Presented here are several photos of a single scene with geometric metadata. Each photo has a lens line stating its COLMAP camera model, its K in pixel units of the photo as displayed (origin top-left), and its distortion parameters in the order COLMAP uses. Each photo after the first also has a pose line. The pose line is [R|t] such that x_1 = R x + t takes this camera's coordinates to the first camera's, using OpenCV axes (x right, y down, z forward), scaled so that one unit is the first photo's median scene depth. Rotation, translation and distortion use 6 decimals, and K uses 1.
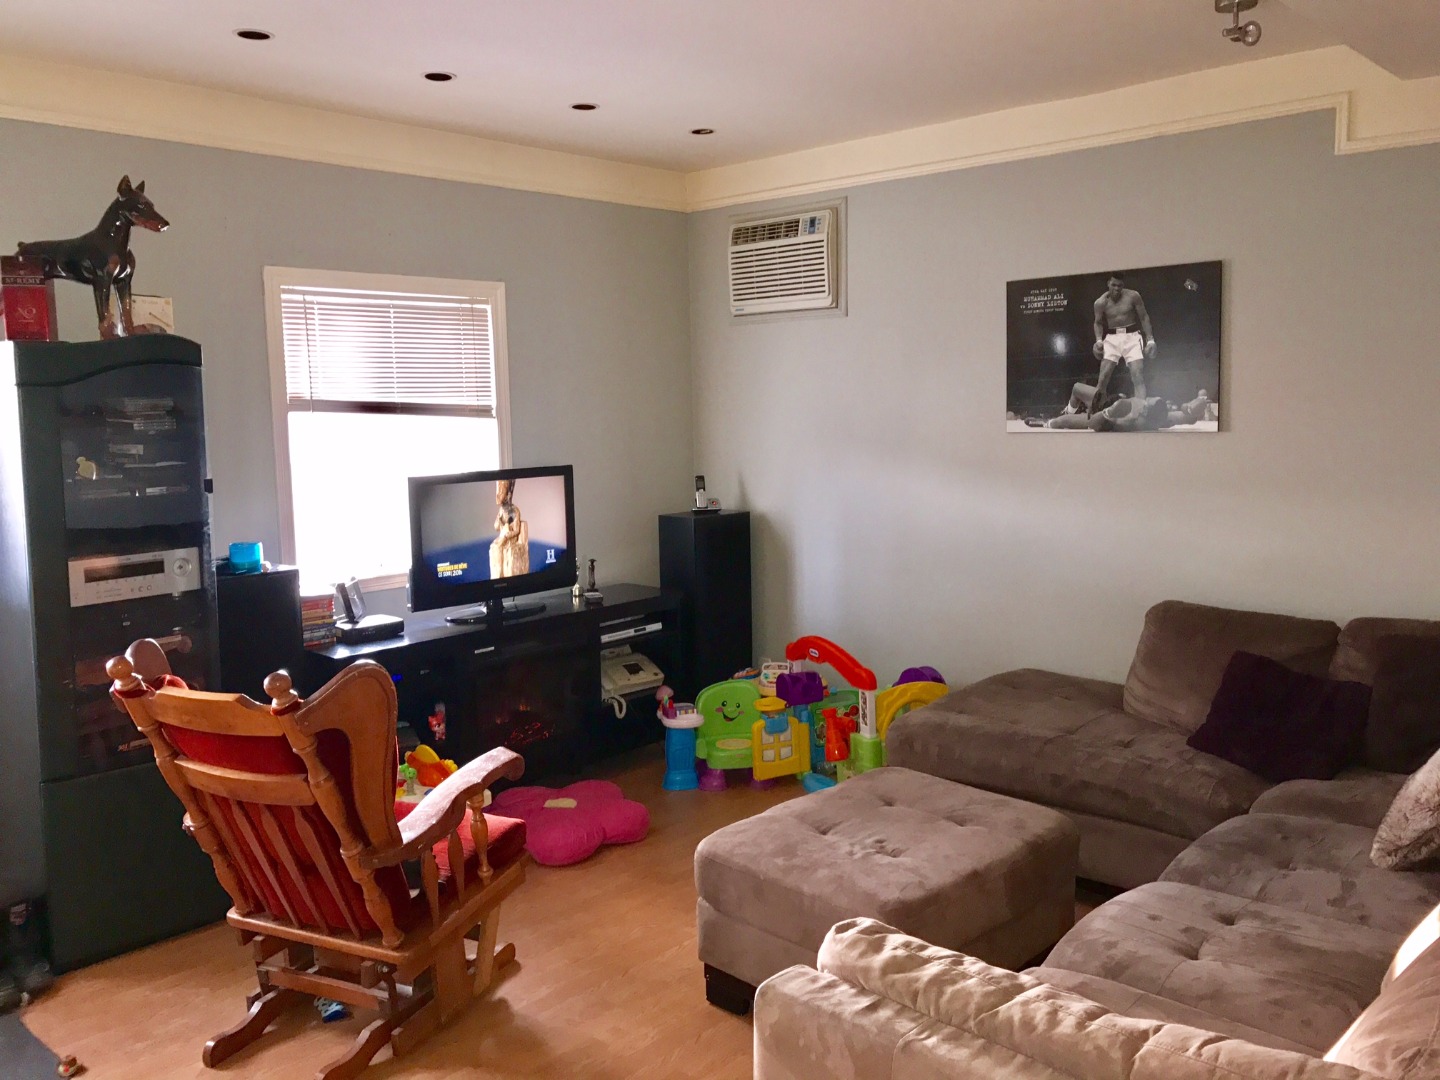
lens RADIAL K [[1210.5, 0, 720.9], [0, 1210.5, 543.2], [0, 0, 1]] dist [0.044189, -0.056145]
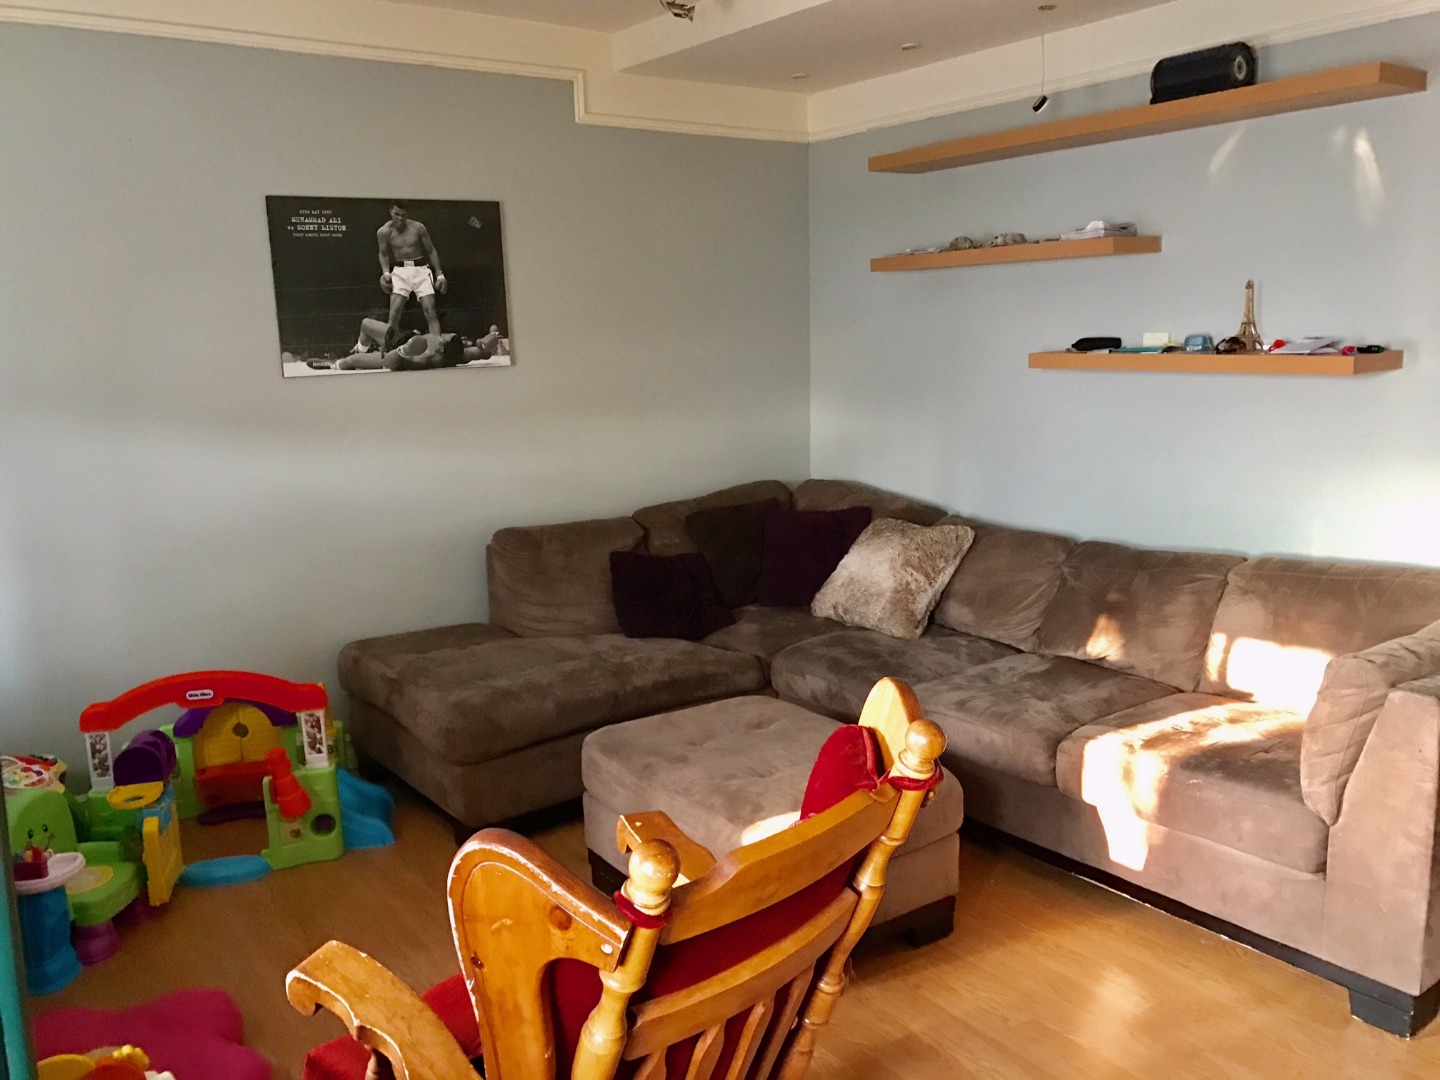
lens RADIAL K [[1210.5, 0, 720.8], [0, 1210.5, 536.1], [0, 0, 1]] dist [0.044189, -0.056145]
pose [[0.195451, -0.156049, 0.968219, -0.577179], [0.144075, 0.981117, 0.129044, -0.052282], [-0.970073, 0.114274, 0.214243, 0.579117]]
